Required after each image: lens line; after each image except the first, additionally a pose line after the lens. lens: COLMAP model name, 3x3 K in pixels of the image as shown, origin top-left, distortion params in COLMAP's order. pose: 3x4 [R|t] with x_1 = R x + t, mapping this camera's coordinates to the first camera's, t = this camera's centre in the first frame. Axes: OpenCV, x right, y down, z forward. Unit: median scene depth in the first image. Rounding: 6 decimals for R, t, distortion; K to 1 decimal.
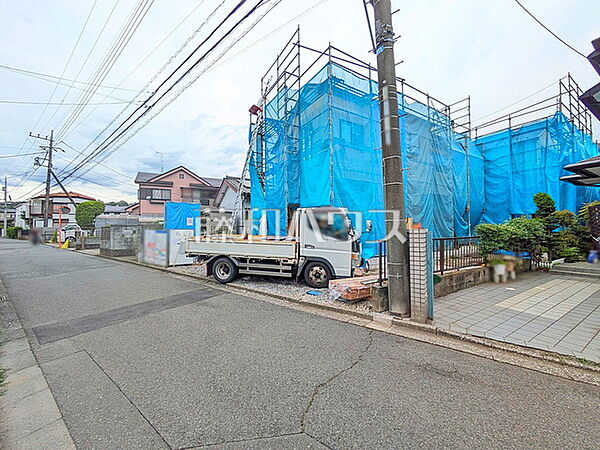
lens RADIAL K [[238.3, 0, 300.0], [0, 238.3, 225.0], [0, 0, 1]] dist [0.000695, 0.000116]
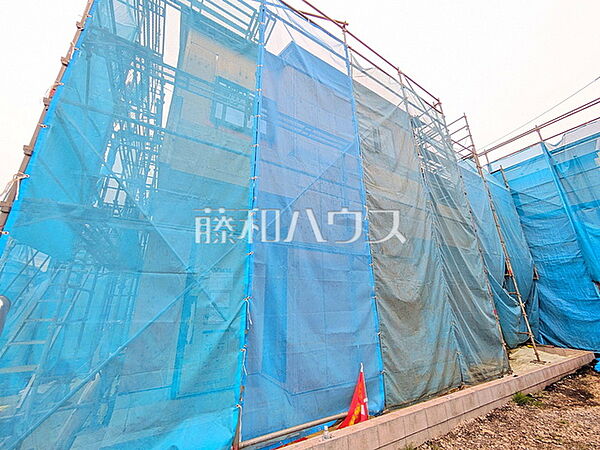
lens RADIAL K [[238.3, 0, 300.0], [0, 238.3, 225.0], [0, 0, 1]] dist [0.000695, 0.000116]
pose [[0.999874, -0.003830, -0.015409, 0.257945], [-0.000929, 0.954686, -0.297613, -0.010628], [0.015851, 0.297589, 0.954562, 0.470817]]
